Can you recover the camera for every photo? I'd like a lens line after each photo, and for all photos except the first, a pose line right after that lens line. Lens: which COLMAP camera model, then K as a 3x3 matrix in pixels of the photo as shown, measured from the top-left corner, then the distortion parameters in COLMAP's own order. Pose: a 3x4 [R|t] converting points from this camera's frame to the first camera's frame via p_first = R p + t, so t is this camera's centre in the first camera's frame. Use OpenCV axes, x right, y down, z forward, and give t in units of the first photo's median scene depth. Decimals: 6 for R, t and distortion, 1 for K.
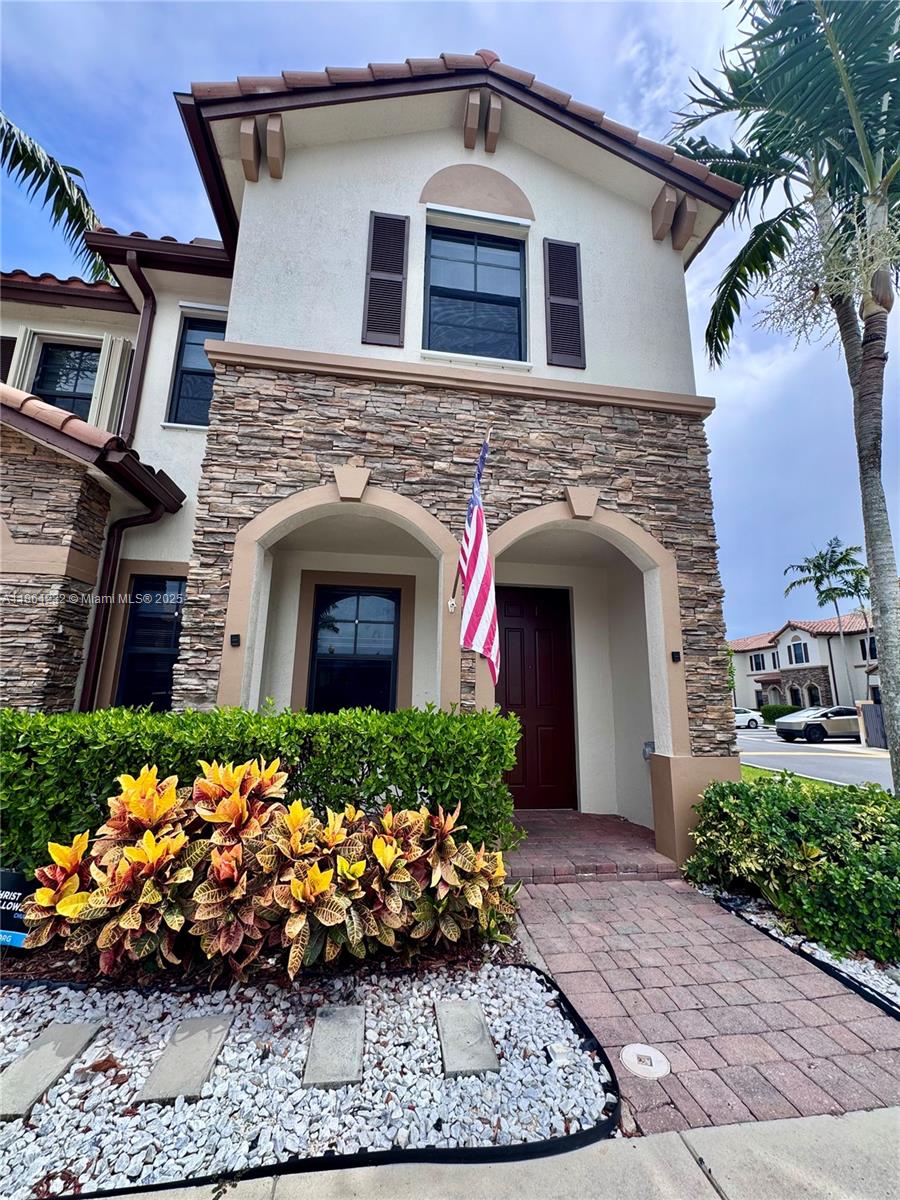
lens RADIAL K [[480.5, 0, 450.0], [0, 480.5, 600.0], [0, 0, 1]] dist [-0.002905, -0.000118]
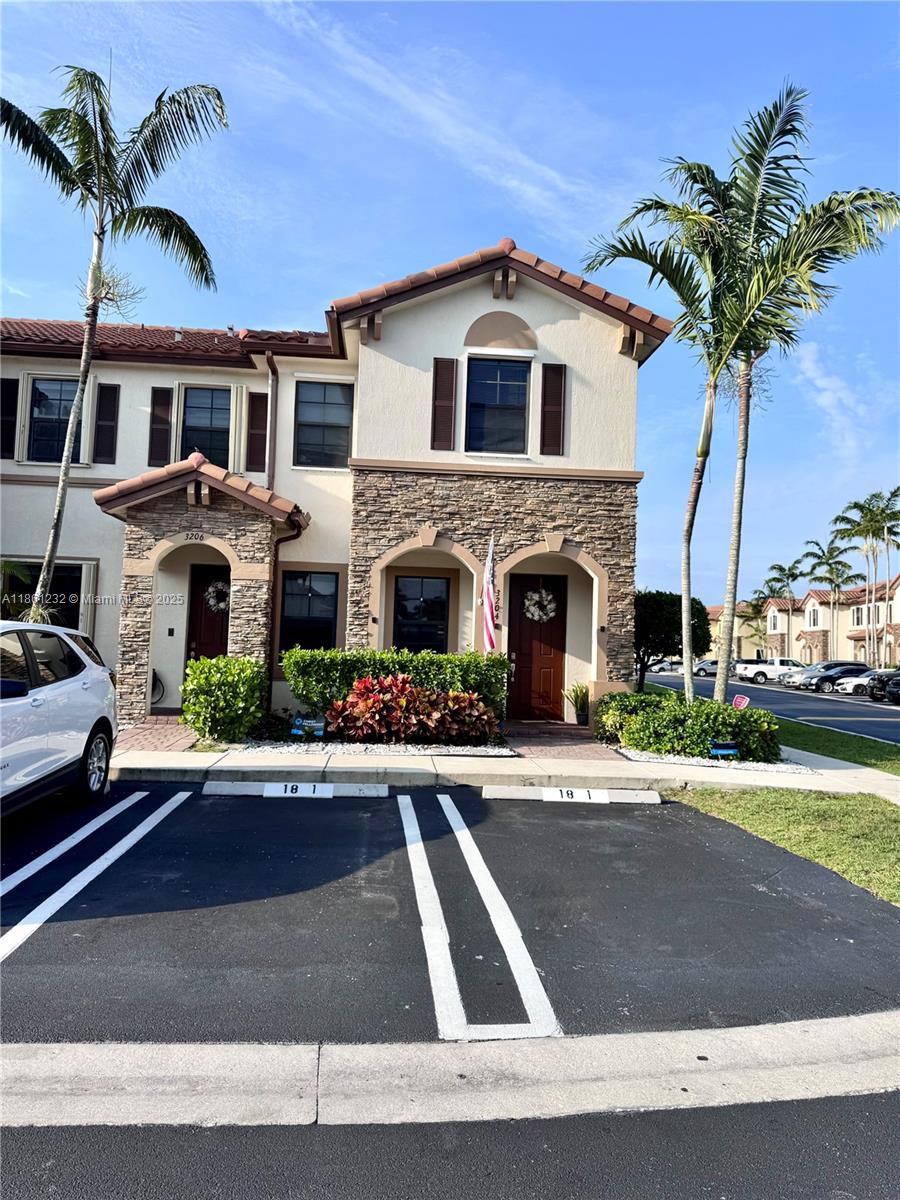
lens RADIAL K [[854.1, 0, 450.0], [0, 854.1, 600.0], [0, 0, 1]] dist [0.131165, -0.245934]
pose [[0.997109, 0.009496, -0.075385, 0.127966], [0.001150, 0.990159, 0.139943, -0.427999], [0.075973, -0.139625, 0.987286, -2.153329]]
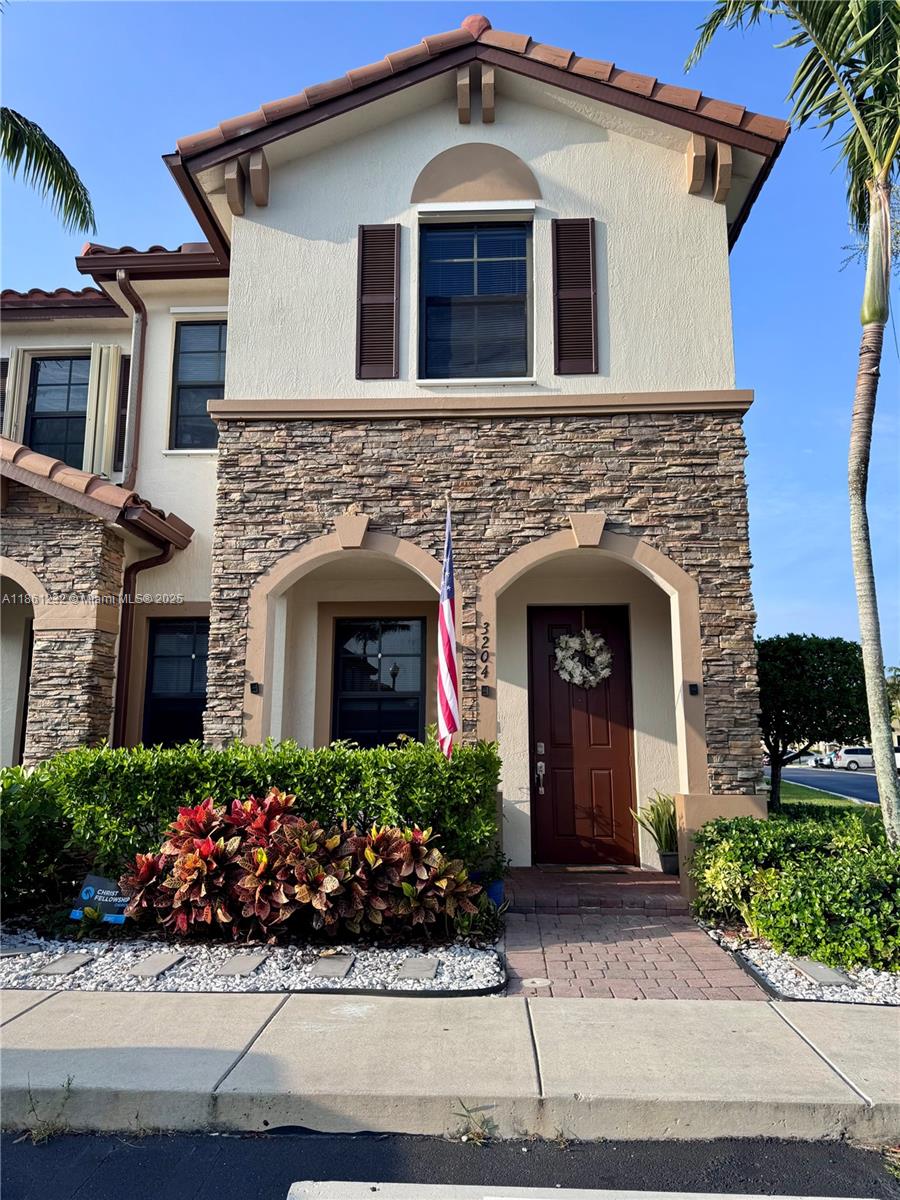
lens RADIAL K [[854.1, 0, 450.0], [0, 854.1, 600.0], [0, 0, 1]] dist [0.131165, -0.245934]
pose [[0.980215, -0.049182, -0.191730, 0.318249], [0.054893, 0.998189, 0.024590, -0.118029], [0.190173, -0.034628, 0.981140, -0.703021]]
